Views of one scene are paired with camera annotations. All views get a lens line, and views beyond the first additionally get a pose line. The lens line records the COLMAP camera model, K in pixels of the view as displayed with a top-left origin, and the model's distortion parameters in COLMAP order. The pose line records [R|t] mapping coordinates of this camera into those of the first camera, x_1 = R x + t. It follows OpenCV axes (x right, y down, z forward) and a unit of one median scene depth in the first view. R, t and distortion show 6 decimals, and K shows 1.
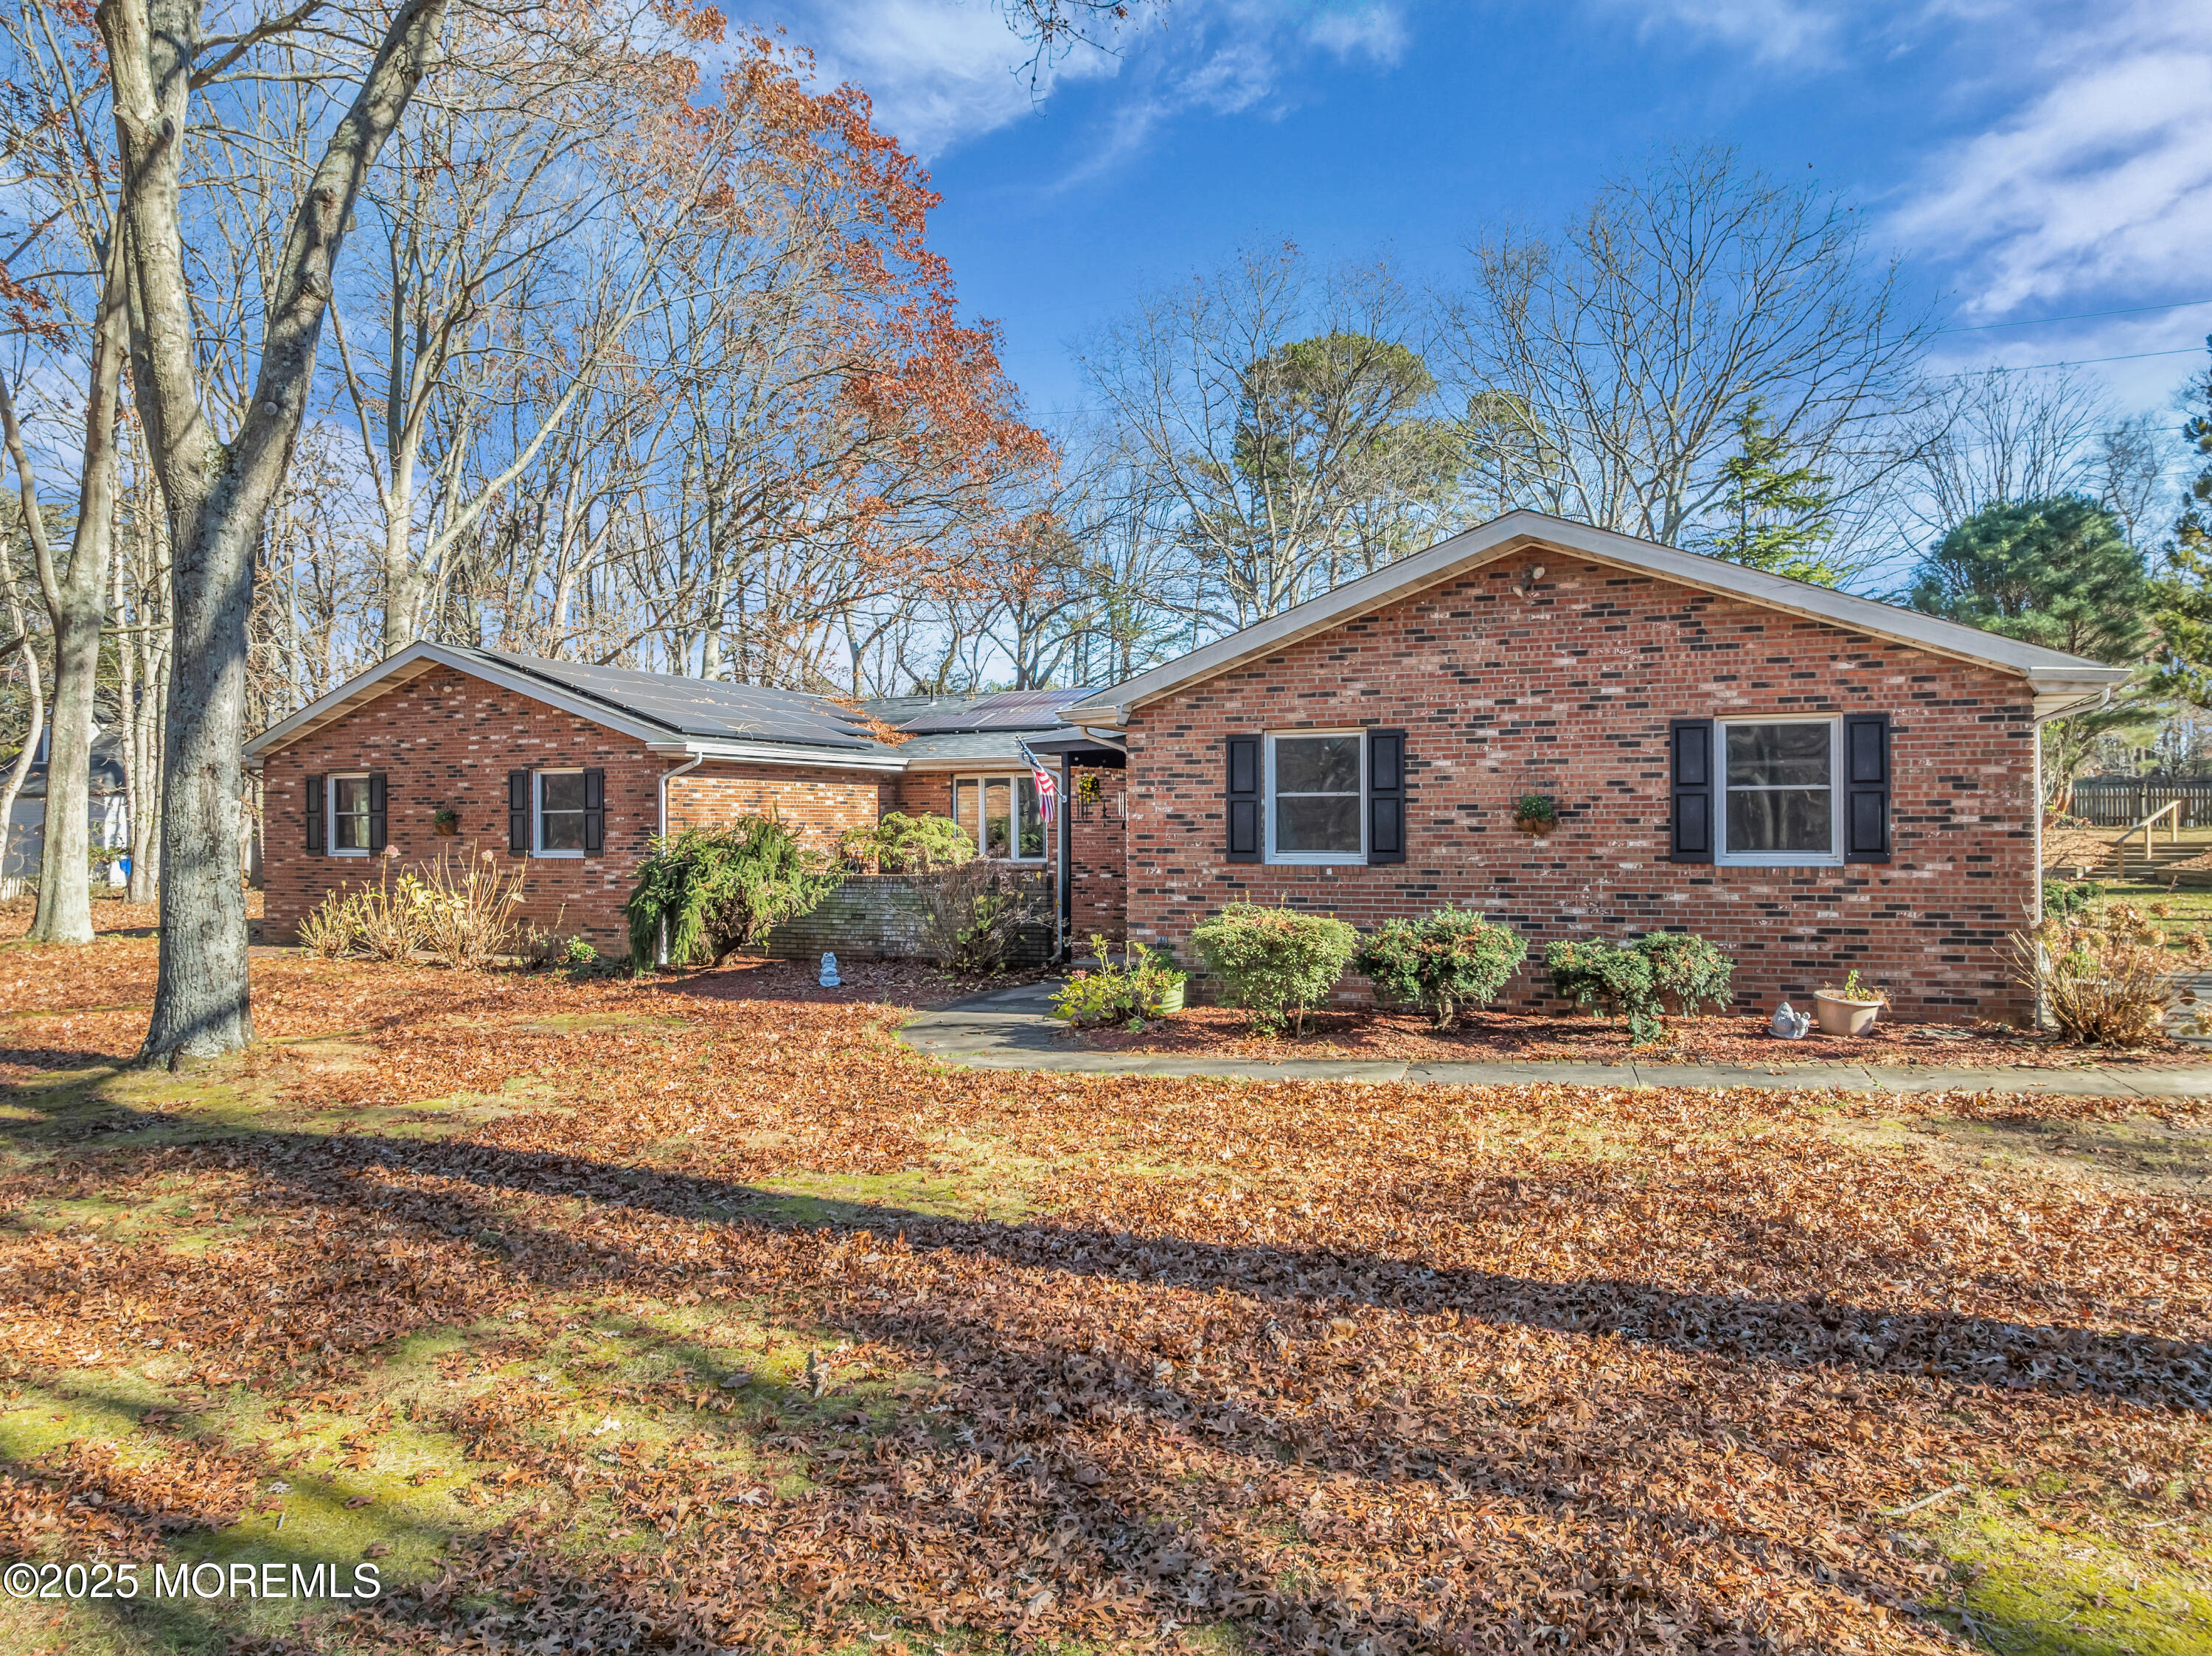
lens RADIAL K [[1563.0, 0, 1106.0], [0, 1563.0, 828.0], [0, 0, 1]] dist [-0.041125, 0.003080]
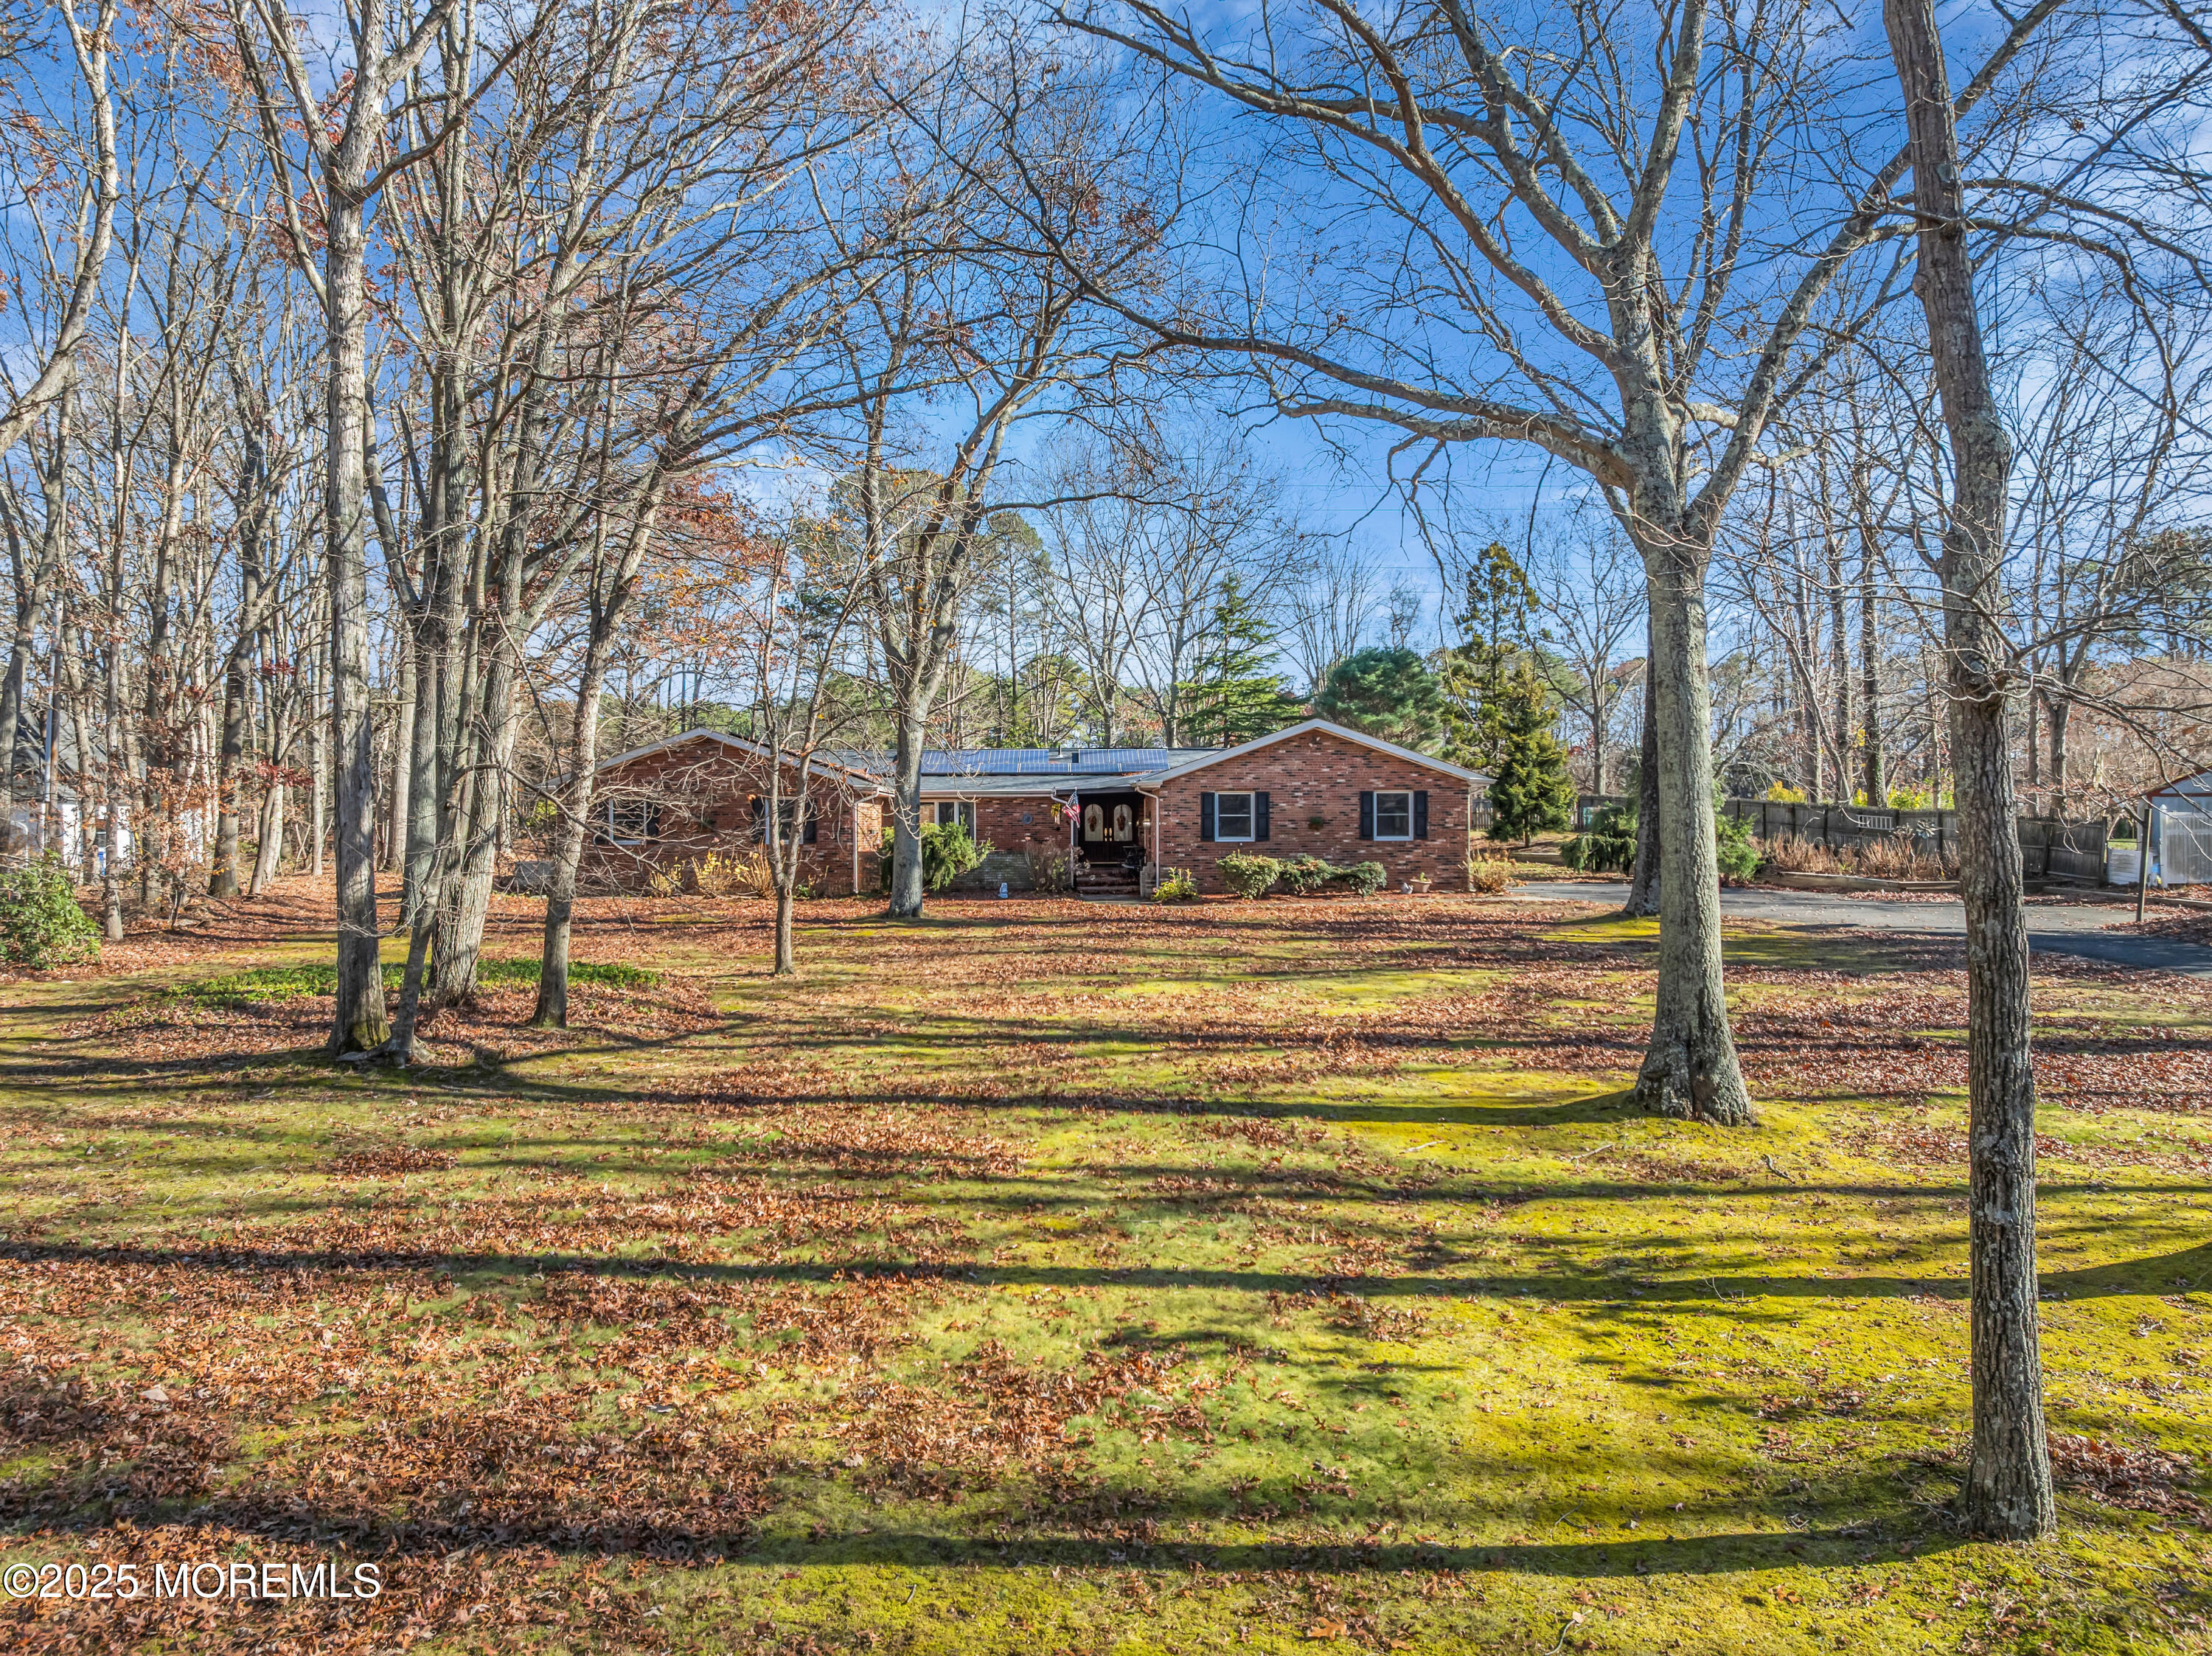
lens RADIAL K [[1563.0, 0, 1106.0], [0, 1563.0, 828.0], [0, 0, 1]] dist [-0.041125, 0.003080]
pose [[0.905362, 0.001138, 0.424639, -1.294589], [0.000415, 0.999994, -0.003564, 0.010217], [-0.424641, 0.003403, 0.905356, -1.435203]]
